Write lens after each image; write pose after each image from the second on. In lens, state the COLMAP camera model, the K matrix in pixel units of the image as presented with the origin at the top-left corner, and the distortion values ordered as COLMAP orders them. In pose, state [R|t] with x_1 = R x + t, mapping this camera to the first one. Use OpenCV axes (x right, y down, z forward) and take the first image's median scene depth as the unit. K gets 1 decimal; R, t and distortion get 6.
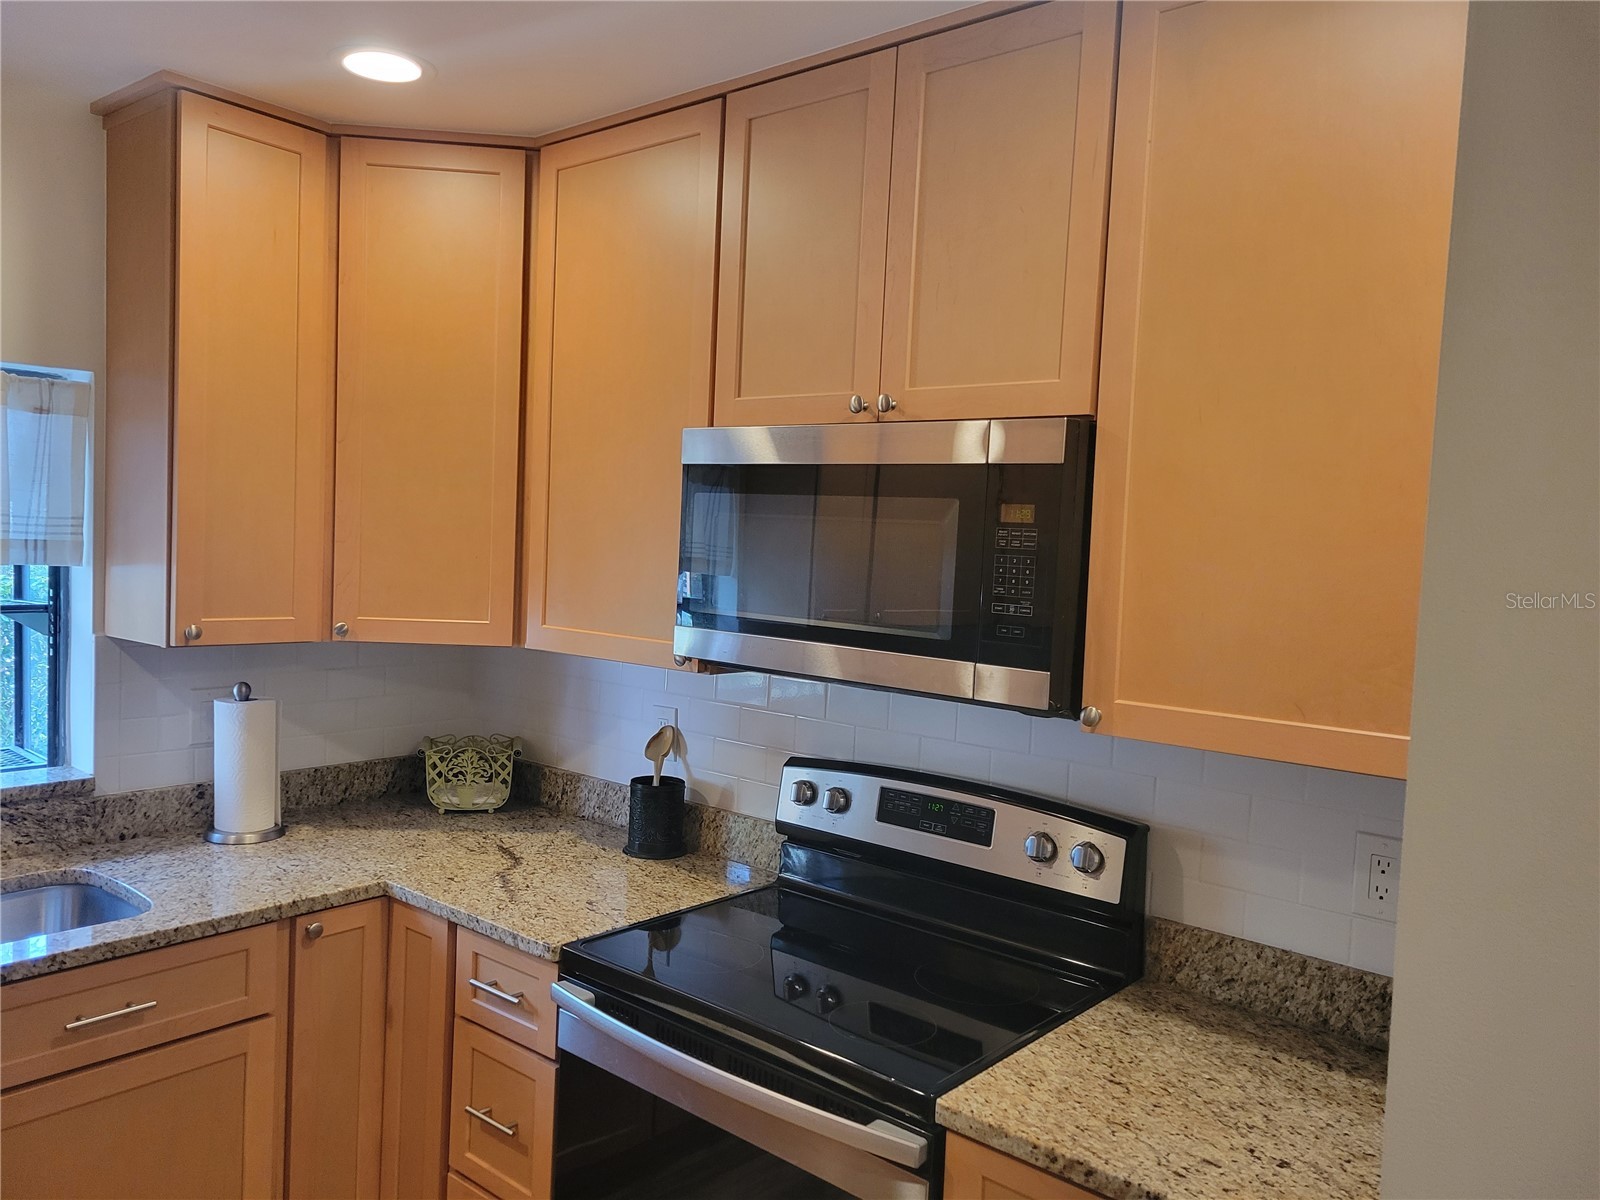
lens RADIAL K [[1173.5, 0, 741.8], [0, 1173.5, 604.5], [0, 0, 1]] dist [0.031848, -0.002736]
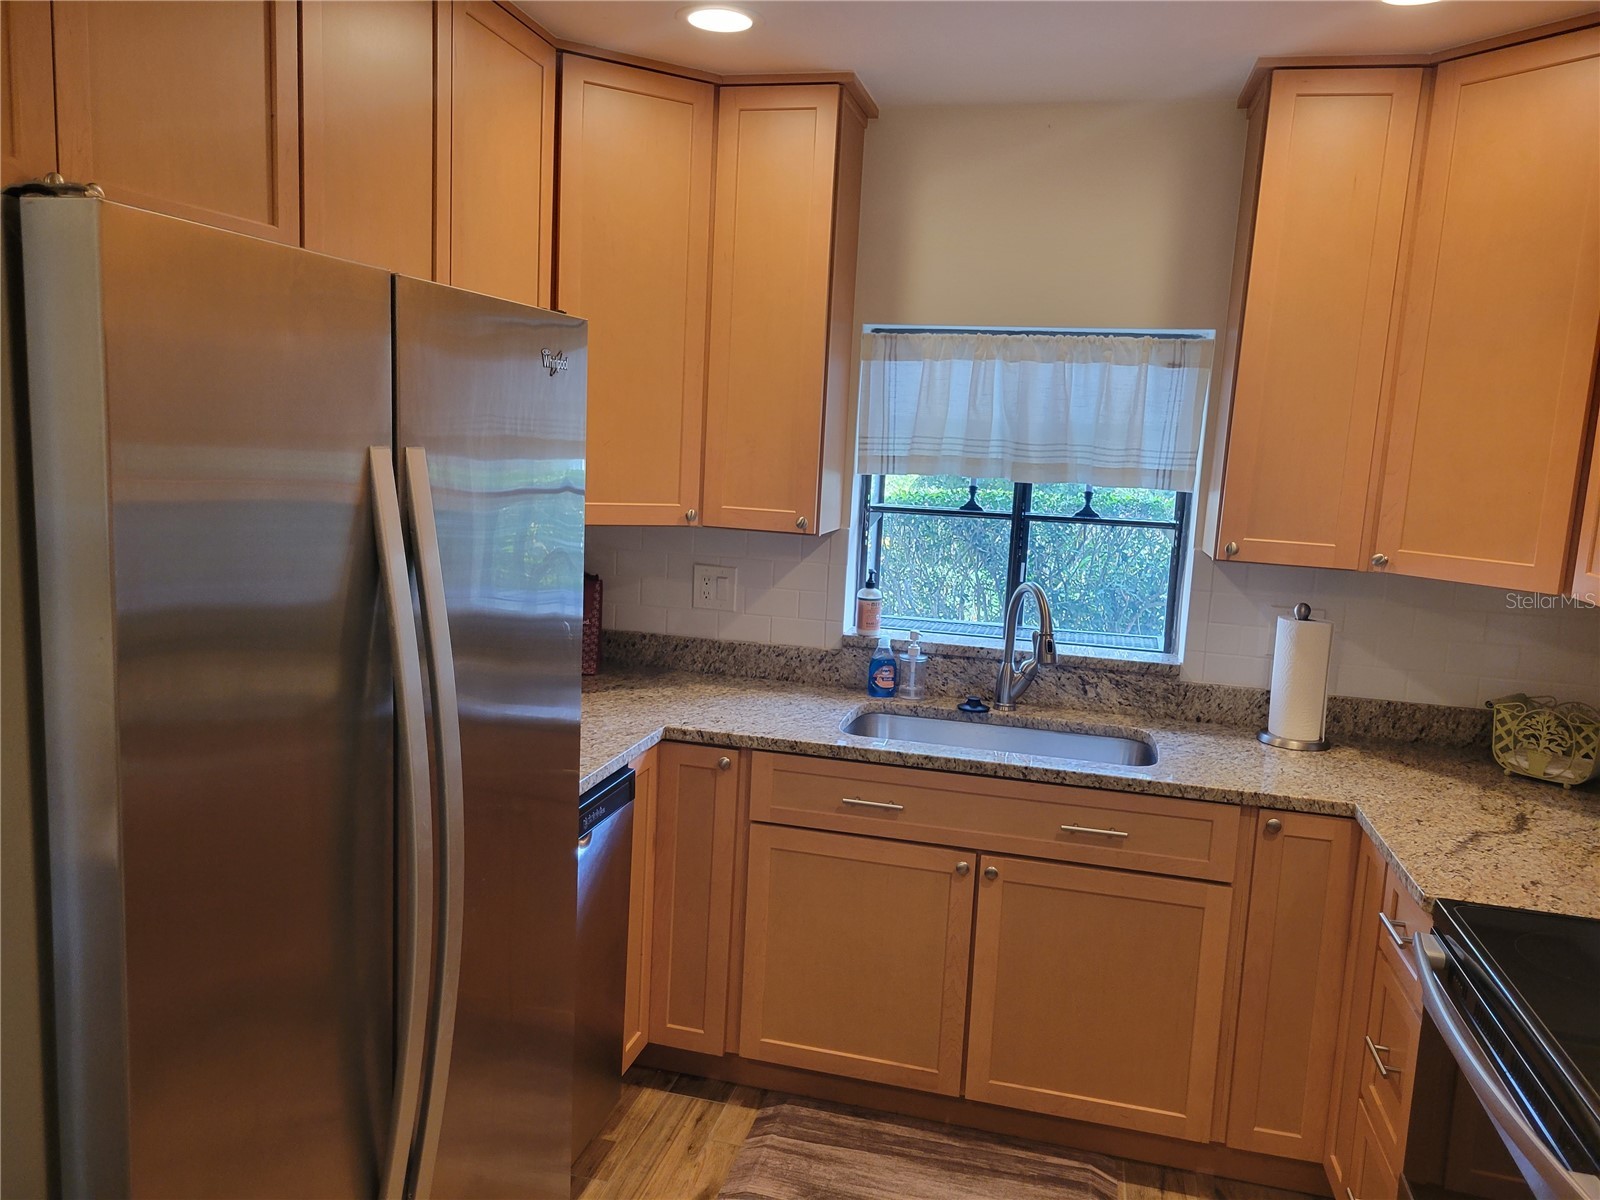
lens RADIAL K [[1182.4, 0, 800.0], [0, 1182.4, 600.0], [0, 0, 1]] dist [0.005432, 0.002453]
pose [[0.456900, 0.104330, -0.883379, 0.341513], [-0.081493, 0.993831, 0.075225, 0.019207], [0.885777, 0.037619, 0.462583, 0.085159]]
